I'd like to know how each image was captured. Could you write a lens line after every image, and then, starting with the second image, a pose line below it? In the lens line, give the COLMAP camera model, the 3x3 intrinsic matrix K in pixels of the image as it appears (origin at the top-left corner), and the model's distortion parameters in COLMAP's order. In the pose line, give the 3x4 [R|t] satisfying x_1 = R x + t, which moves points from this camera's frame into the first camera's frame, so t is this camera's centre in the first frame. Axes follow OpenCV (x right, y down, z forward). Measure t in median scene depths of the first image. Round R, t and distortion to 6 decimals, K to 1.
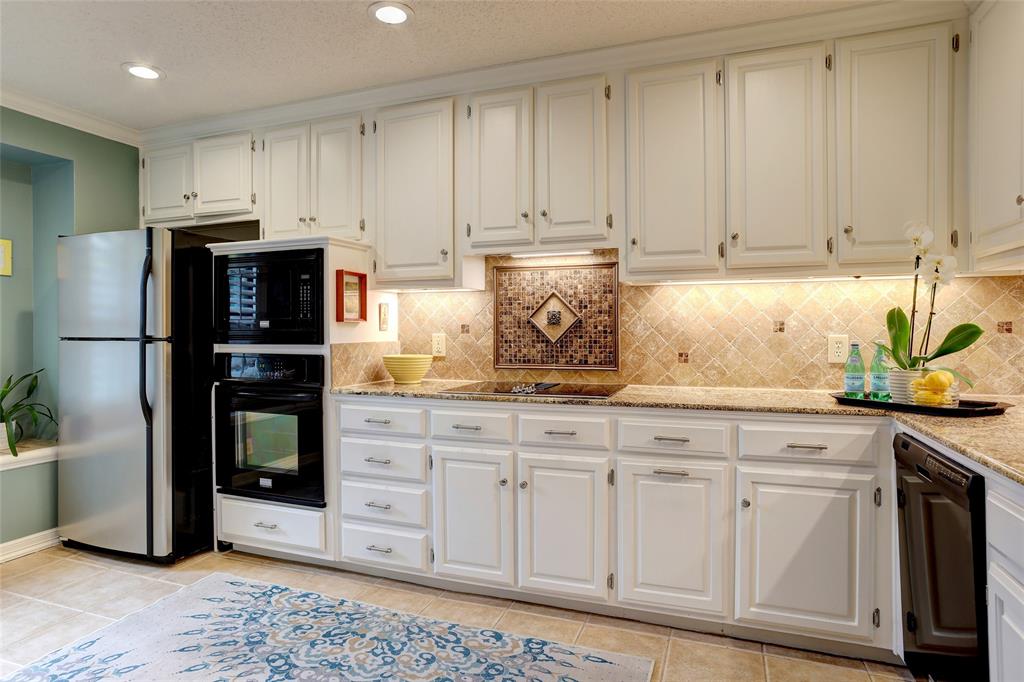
lens RADIAL K [[584.1, 0, 506.5], [0, 584.1, 332.6], [0, 0, 1]] dist [-0.076587, 0.050783]
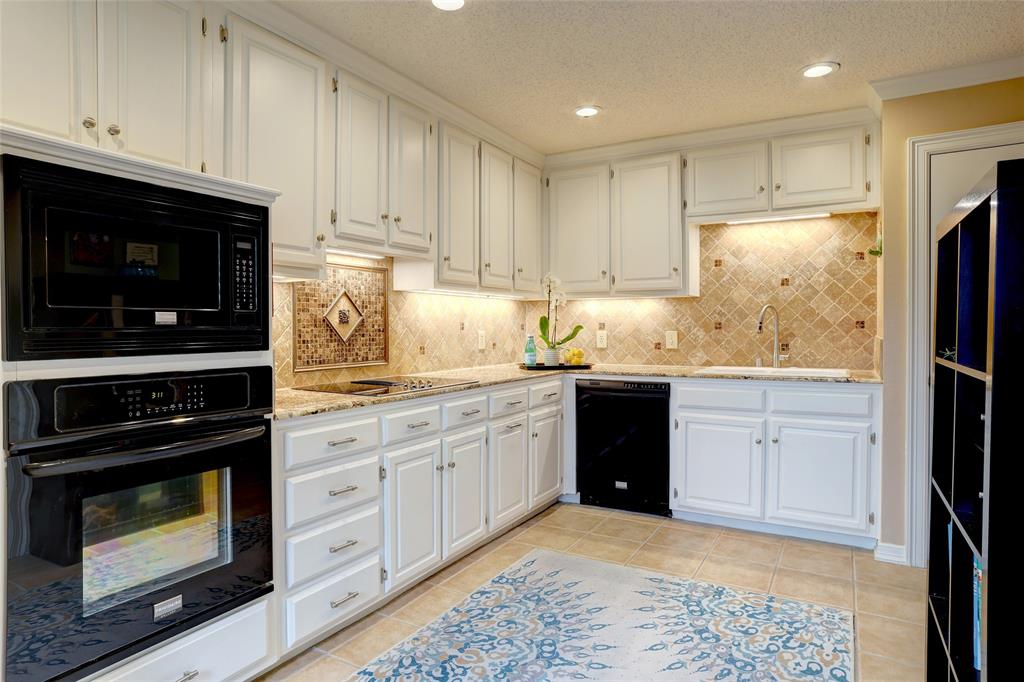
lens RADIAL K [[584.1, 0, 506.5], [0, 584.1, 332.6], [0, 0, 1]] dist [-0.076587, 0.050783]
pose [[0.166339, -0.006720, 0.986046, -0.920694], [0.007562, 0.999956, 0.005539, -0.001475], [-0.986040, 0.006536, 0.166382, 0.604635]]
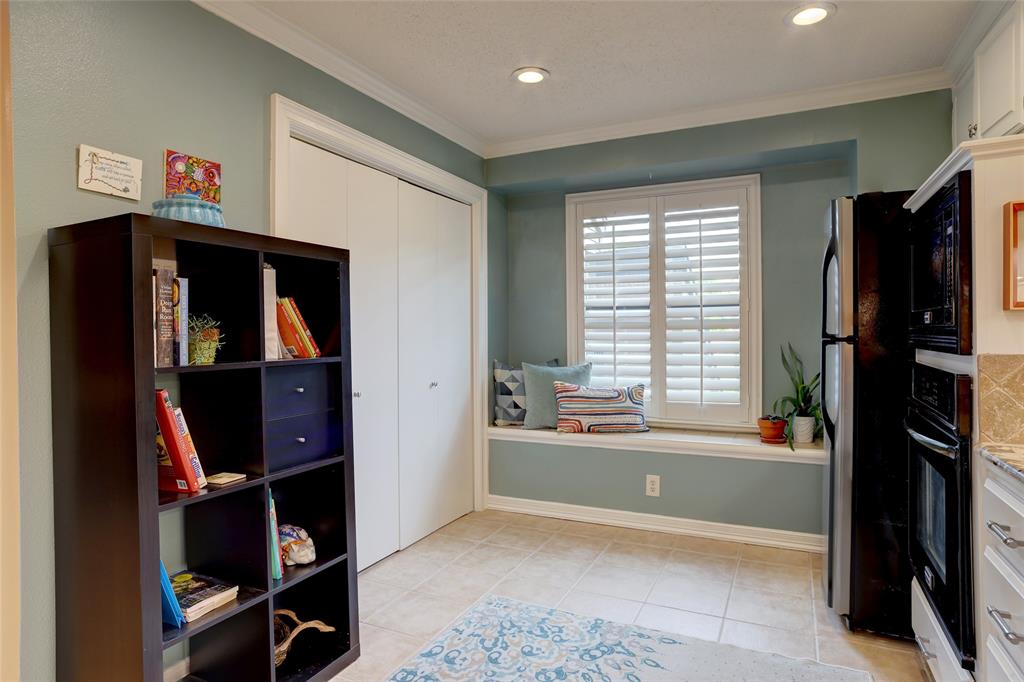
lens RADIAL K [[584.1, 0, 506.5], [0, 584.1, 332.6], [0, 0, 1]] dist [-0.076587, 0.050783]
pose [[-0.098709, 0.007929, -0.995085, 0.226007], [0.002628, 0.999967, 0.007707, -0.004795], [0.995113, -0.001854, -0.098727, 0.624266]]
